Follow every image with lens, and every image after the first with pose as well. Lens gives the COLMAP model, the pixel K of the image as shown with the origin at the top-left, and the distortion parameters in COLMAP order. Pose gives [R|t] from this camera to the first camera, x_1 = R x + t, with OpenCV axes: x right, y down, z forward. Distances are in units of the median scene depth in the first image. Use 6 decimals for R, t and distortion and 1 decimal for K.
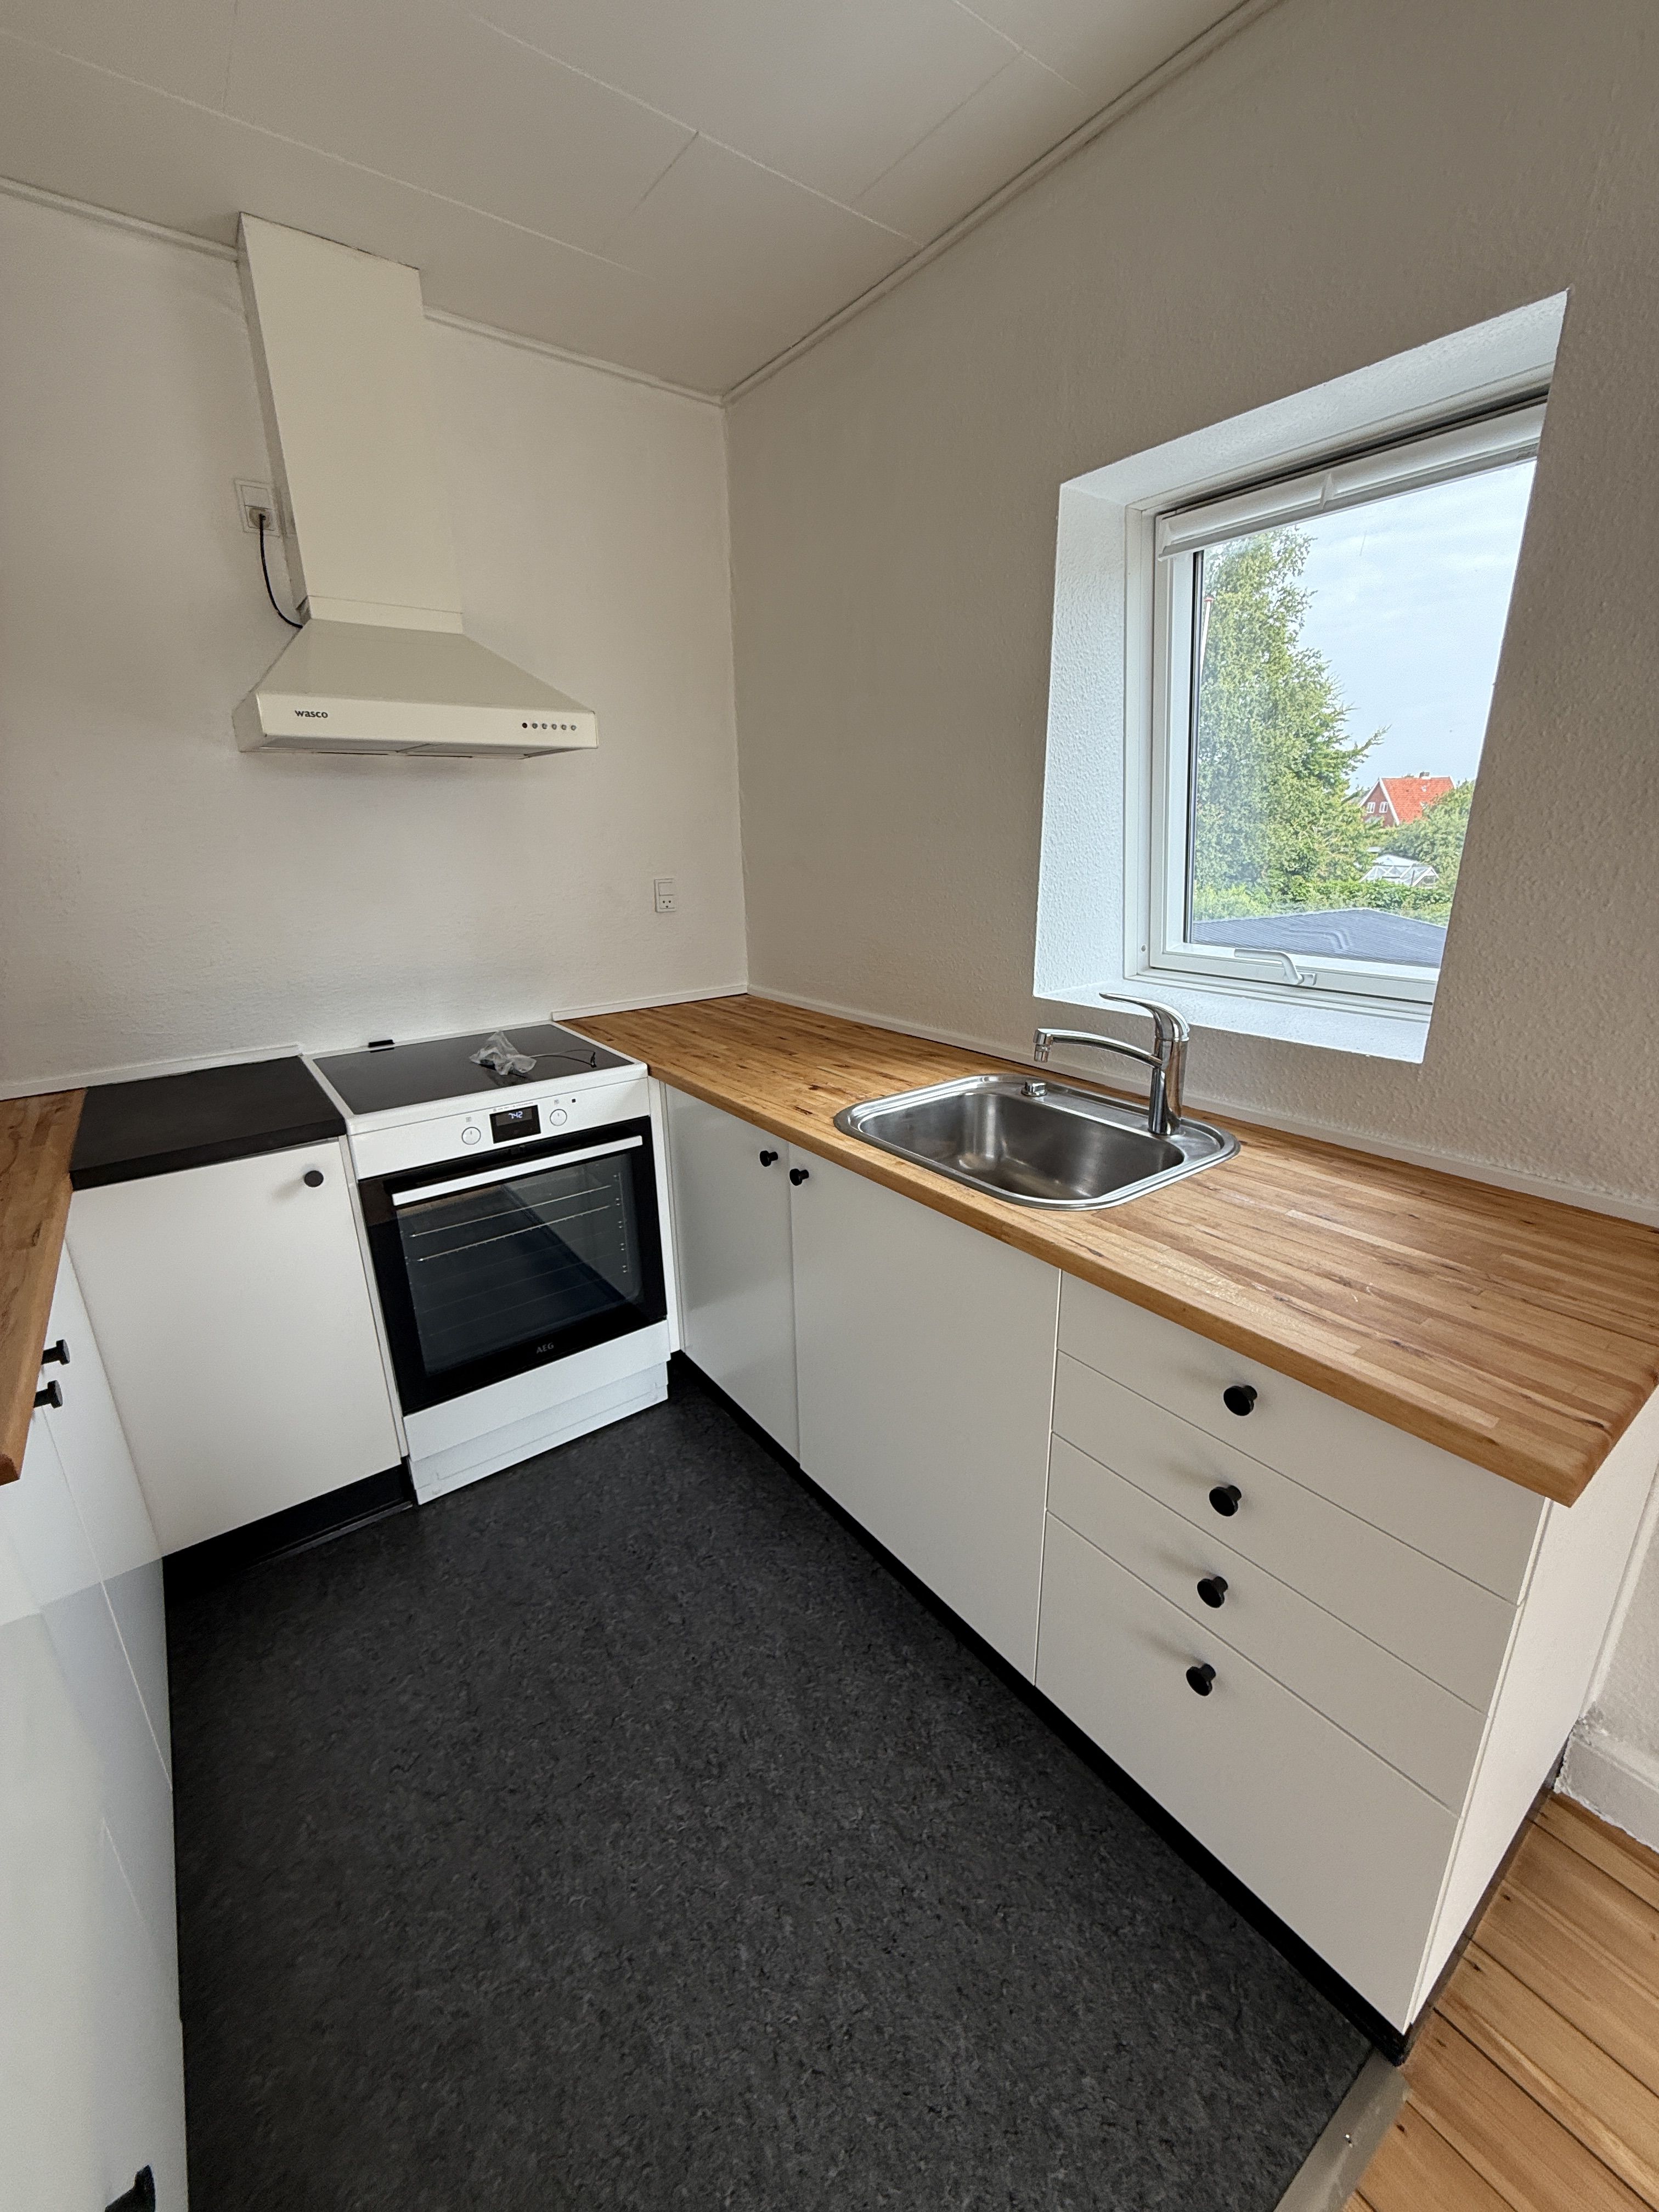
lens RADIAL K [[879.8, 0, 833.3], [0, 879.8, 1095.6], [0, 0, 1]] dist [-0.000138, 0.000276]
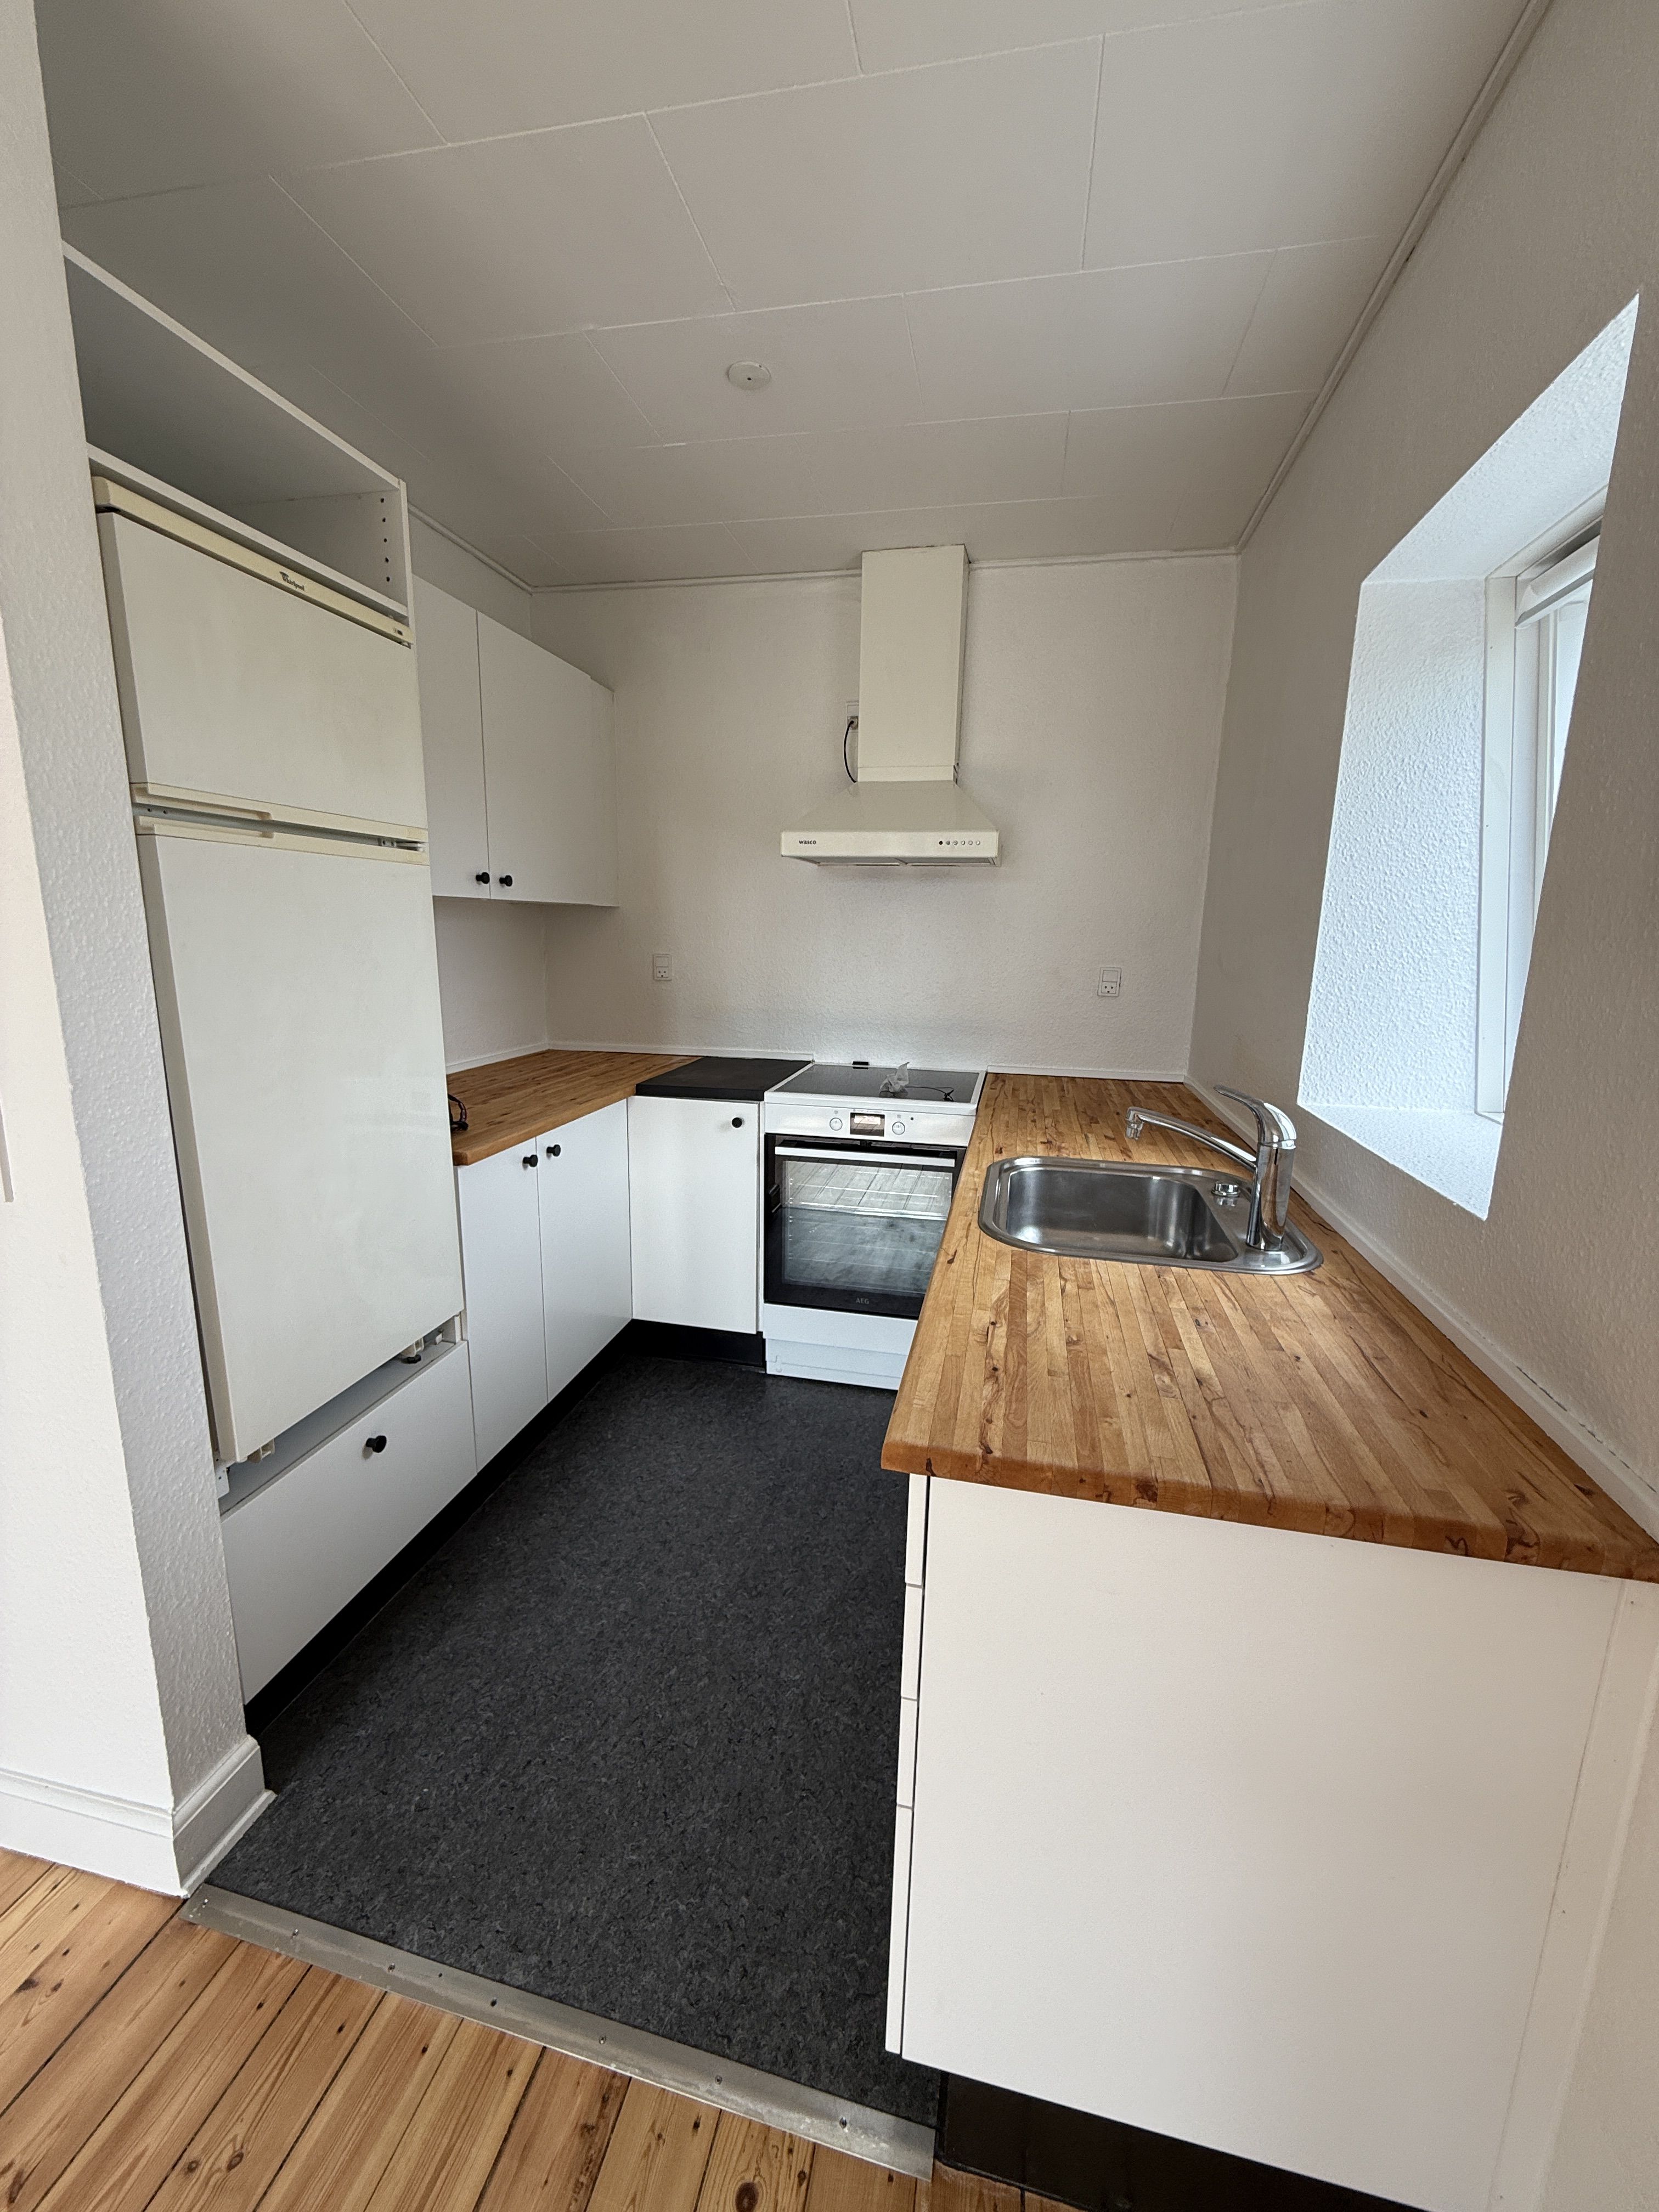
lens RADIAL K [[879.8, 0, 833.3], [0, 879.8, 1095.6], [0, 0, 1]] dist [-0.000138, 0.000276]
pose [[0.654695, 0.171762, -0.736120, 0.782581], [-0.254198, 0.967152, -0.000410, 0.003580], [0.711869, 0.187389, 0.676851, 0.034936]]
